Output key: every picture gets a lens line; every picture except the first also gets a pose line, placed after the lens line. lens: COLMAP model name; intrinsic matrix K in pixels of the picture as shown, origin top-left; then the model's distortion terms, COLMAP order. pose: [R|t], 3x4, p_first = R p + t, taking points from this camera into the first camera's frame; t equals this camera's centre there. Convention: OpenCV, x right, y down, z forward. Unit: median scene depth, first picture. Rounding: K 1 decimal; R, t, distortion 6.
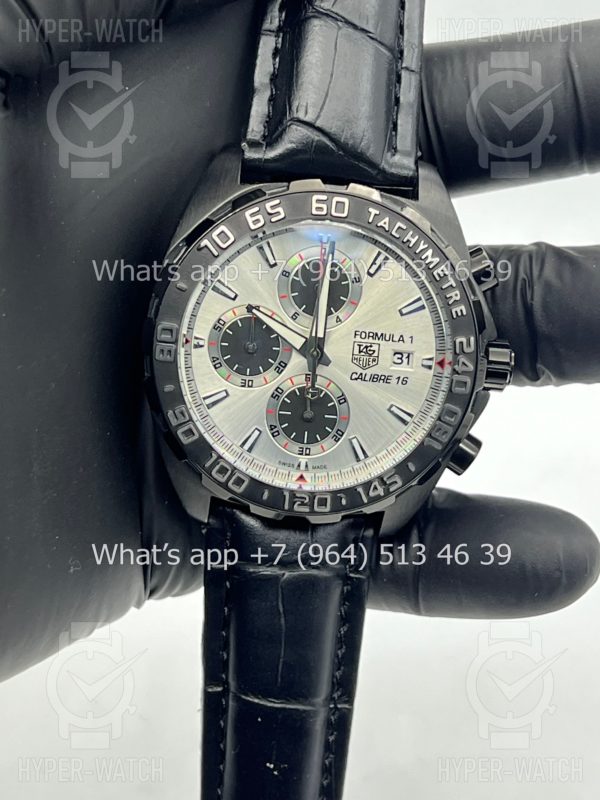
lens RADIAL K [[1869.5, 0, 302.3], [0, 1869.5, 402.1], [0, 0, 1]] dist [0.160039, 0.000000]
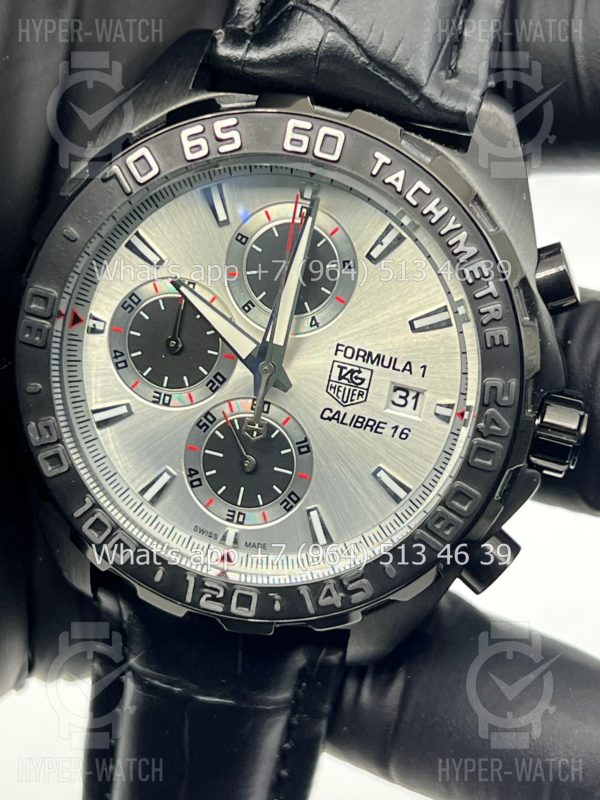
lens RADIAL K [[1869.5, 0, 301.9], [0, 1869.5, 403.8], [0, 0, 1]] dist [0.160039, 0.000000]
pose [[0.972244, 0.156277, -0.174125, 0.130659], [-0.156282, 0.987616, 0.013769, -0.024898], [0.174120, 0.013825, 0.984627, 0.373970]]
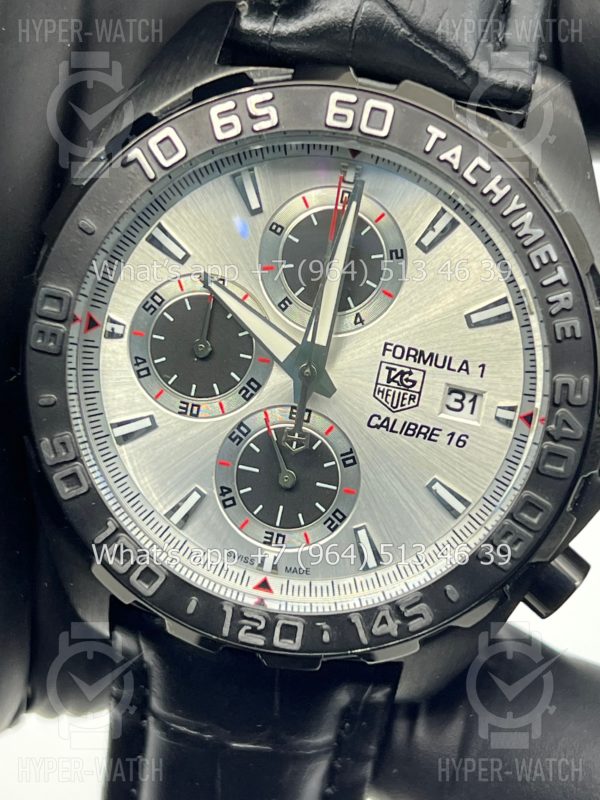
lens RADIAL K [[1869.5, 0, 299.6], [0, 1869.5, 404.1], [0, 0, 1]] dist [0.160039, 0.000000]
pose [[0.982638, 0.127821, -0.134480, 0.082084], [-0.132332, 0.990887, -0.025122, -0.001649], [0.130043, 0.042481, 0.990598, 0.431563]]
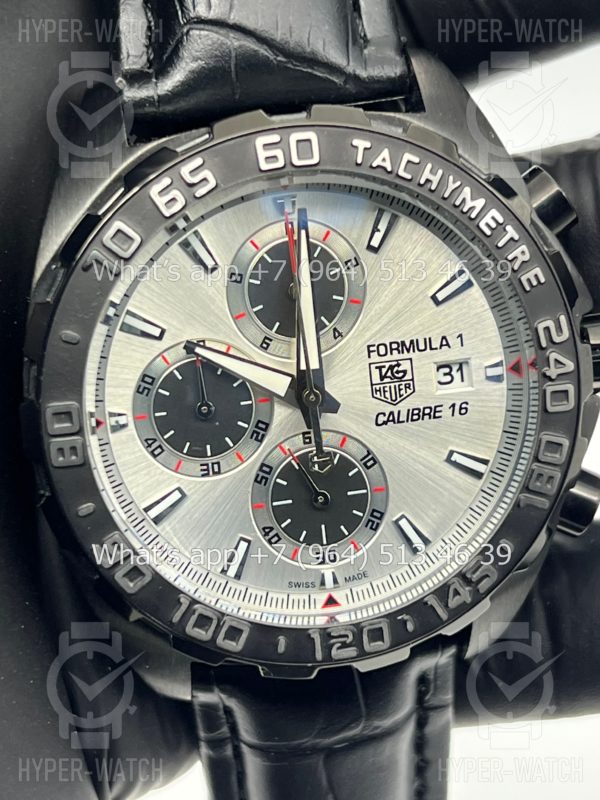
lens RADIAL K [[1869.5, 0, 300.7], [0, 1869.5, 401.5], [0, 0, 1]] dist [0.160039, 0.000000]
pose [[0.975310, -0.214200, 0.053749, -0.029231], [0.213206, 0.976721, 0.023668, -0.039594], [-0.057567, -0.011624, 0.998274, 0.399607]]
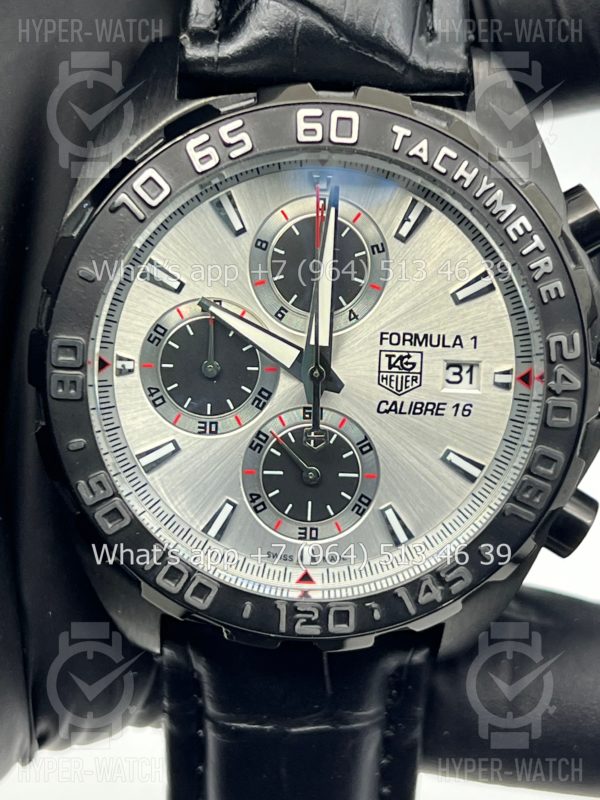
lens RADIAL K [[1869.5, 0, 296.6], [0, 1869.5, 403.3], [0, 0, 1]] dist [0.160039, 0.000000]
pose [[0.998335, -0.051558, -0.025853, 0.015423], [0.051515, 0.998670, -0.002316, -0.015197], [0.025938, 0.000980, 0.999663, 0.393099]]
